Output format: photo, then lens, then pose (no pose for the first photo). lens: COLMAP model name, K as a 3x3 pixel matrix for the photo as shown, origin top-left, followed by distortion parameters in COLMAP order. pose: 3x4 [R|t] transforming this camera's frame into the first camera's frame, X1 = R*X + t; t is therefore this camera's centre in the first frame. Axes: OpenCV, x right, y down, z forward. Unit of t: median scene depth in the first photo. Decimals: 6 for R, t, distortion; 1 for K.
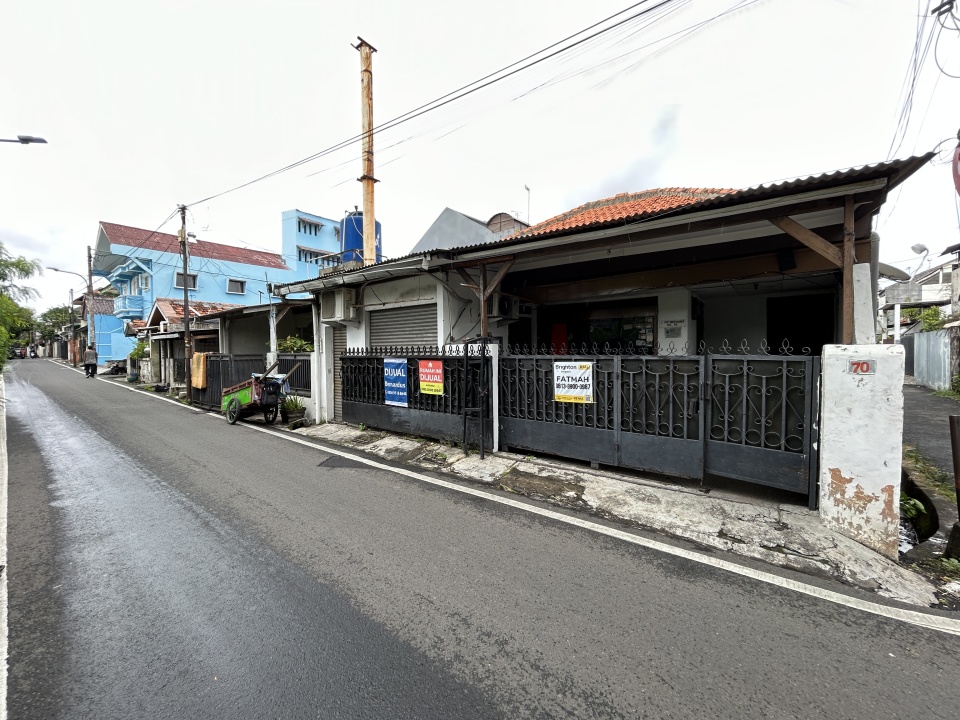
lens RADIAL K [[390.7, 0, 477.9], [0, 390.7, 360.3], [0, 0, 1]] dist [0.004692, -0.001171]
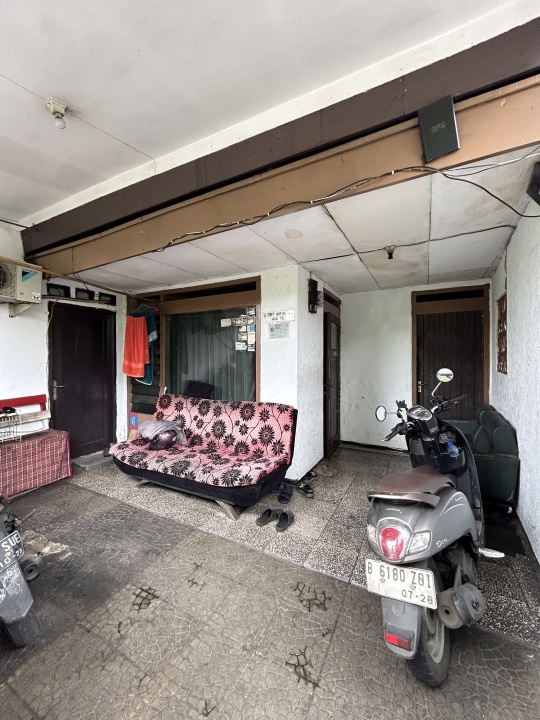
lens RADIAL K [[293.0, 0, 270.0], [0, 293.0, 358.4], [0, 0, 1]] dist [0.004692, -0.001171]
pose [[0.987216, 0.006115, 0.159268, 0.454272], [-0.002878, 0.999785, -0.020542, -0.015450], [-0.159359, 0.019821, 0.987022, 0.582796]]
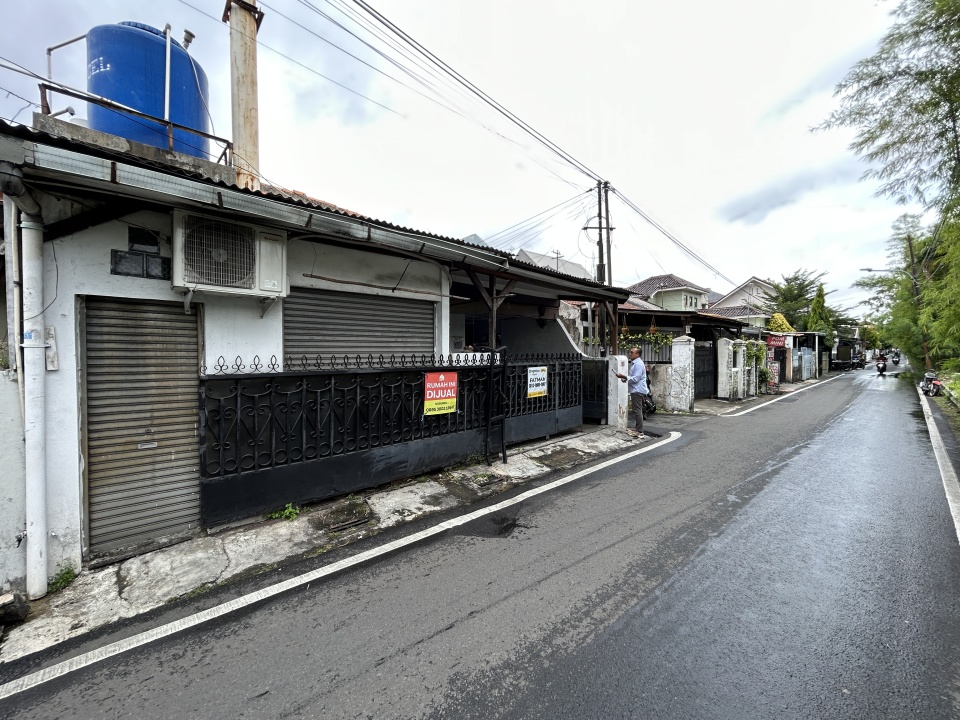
lens RADIAL K [[390.7, 0, 483.0], [0, 390.7, 357.7], [0, 0, 1]] dist [0.004692, -0.001171]
pose [[0.132710, -0.005752, 0.991138, -0.927132], [0.026548, 0.999645, 0.002246, -0.029630], [-0.990799, 0.026015, 0.132815, 0.822482]]
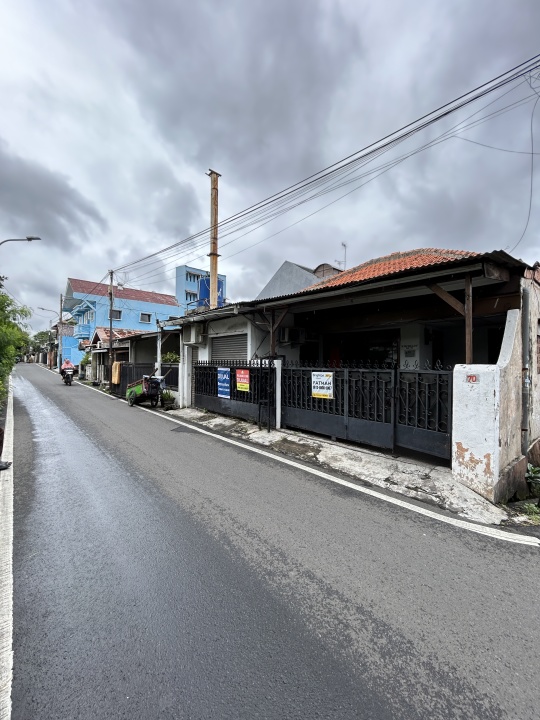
lens RADIAL K [[293.0, 0, 271.4], [0, 293.0, 360.9], [0, 0, 1]] dist [0.004692, -0.001171]
pose [[0.987690, 0.016167, -0.155584, 0.182423], [-0.021049, 0.999335, -0.029787, -0.001203], [0.154998, 0.032695, 0.987374, -0.162747]]
